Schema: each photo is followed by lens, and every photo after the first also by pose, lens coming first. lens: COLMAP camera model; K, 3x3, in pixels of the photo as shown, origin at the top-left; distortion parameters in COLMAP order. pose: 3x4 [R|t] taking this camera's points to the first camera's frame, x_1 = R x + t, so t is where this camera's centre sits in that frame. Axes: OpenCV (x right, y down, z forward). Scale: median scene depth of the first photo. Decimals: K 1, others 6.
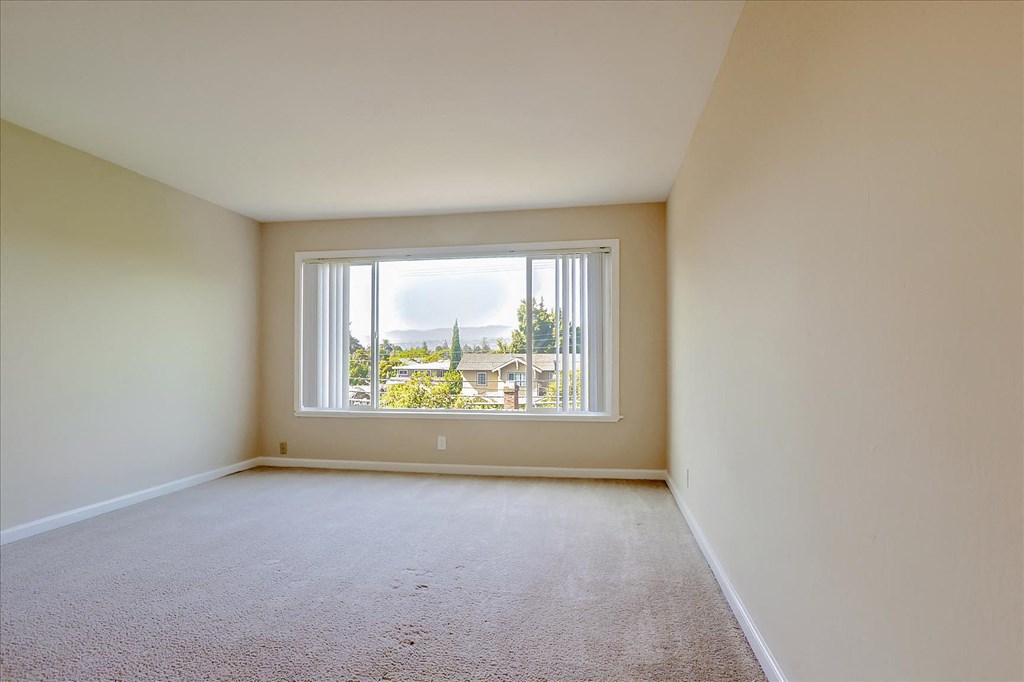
lens RADIAL K [[512.5, 0, 514.8], [0, 512.5, 352.3], [0, 0, 1]] dist [-0.008729, 0.001954]
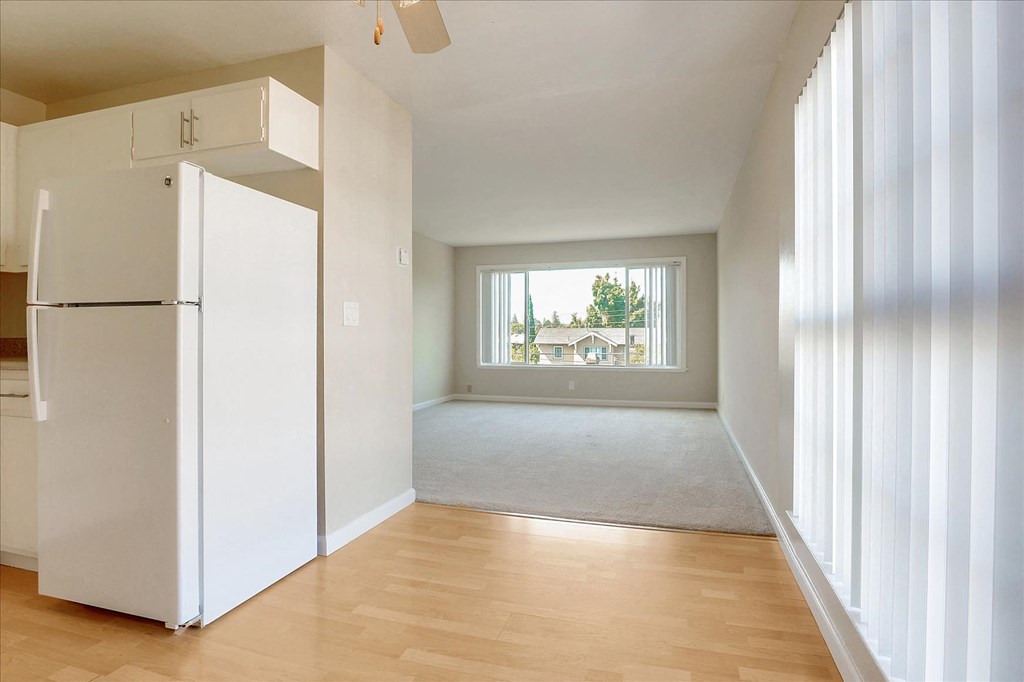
lens RADIAL K [[537.2, 0, 504.0], [0, 537.2, 330.9], [0, 0, 1]] dist [-0.017242, 0.001104]
pose [[0.989449, -0.001094, -0.144879, -0.101946], [0.002347, 0.999961, 0.008484, -0.006639], [0.144864, -0.008734, 0.989413, -0.648057]]
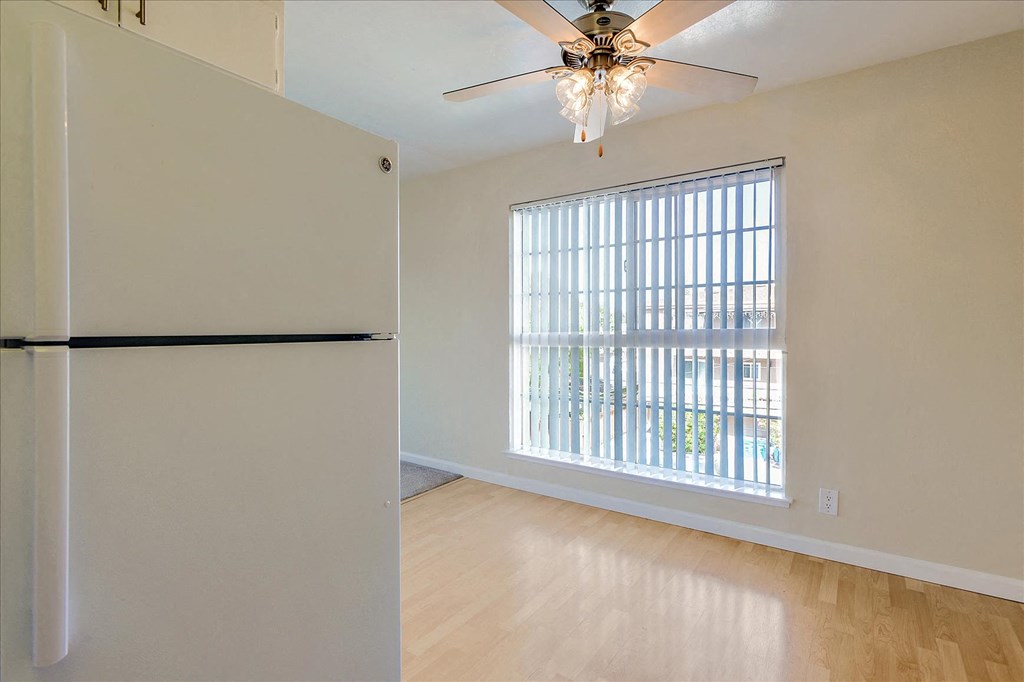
lens RADIAL K [[512.5, 0, 507.6], [0, 512.5, 332.8], [0, 0, 1]] dist [-0.008729, 0.001954]
pose [[0.423342, -0.011442, 0.905897, -0.615809], [-0.012489, 0.999752, 0.018464, -0.032055], [-0.905884, -0.019131, 0.423094, -0.462244]]
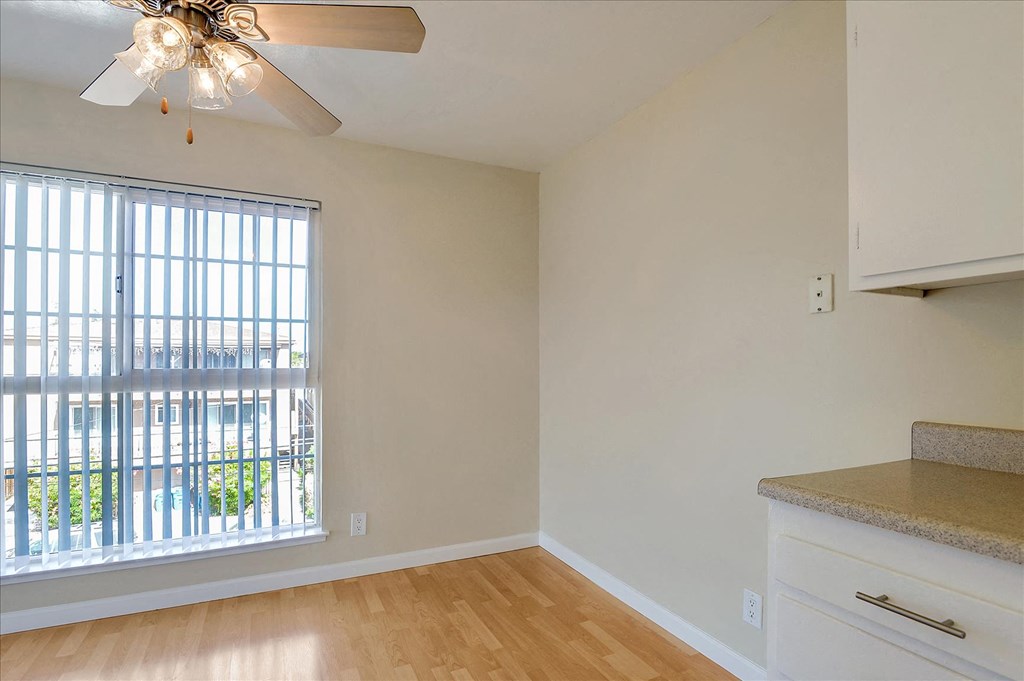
lens RADIAL K [[512.5, 0, 543.1], [0, 512.5, 362.8], [0, 0, 1]] dist [-0.008729, 0.001954]
pose [[-0.606601, 0.002307, 0.795003, -0.591887], [-0.015555, 0.999770, -0.014770, -0.030687], [-0.794854, -0.021326, -0.606426, -0.346523]]
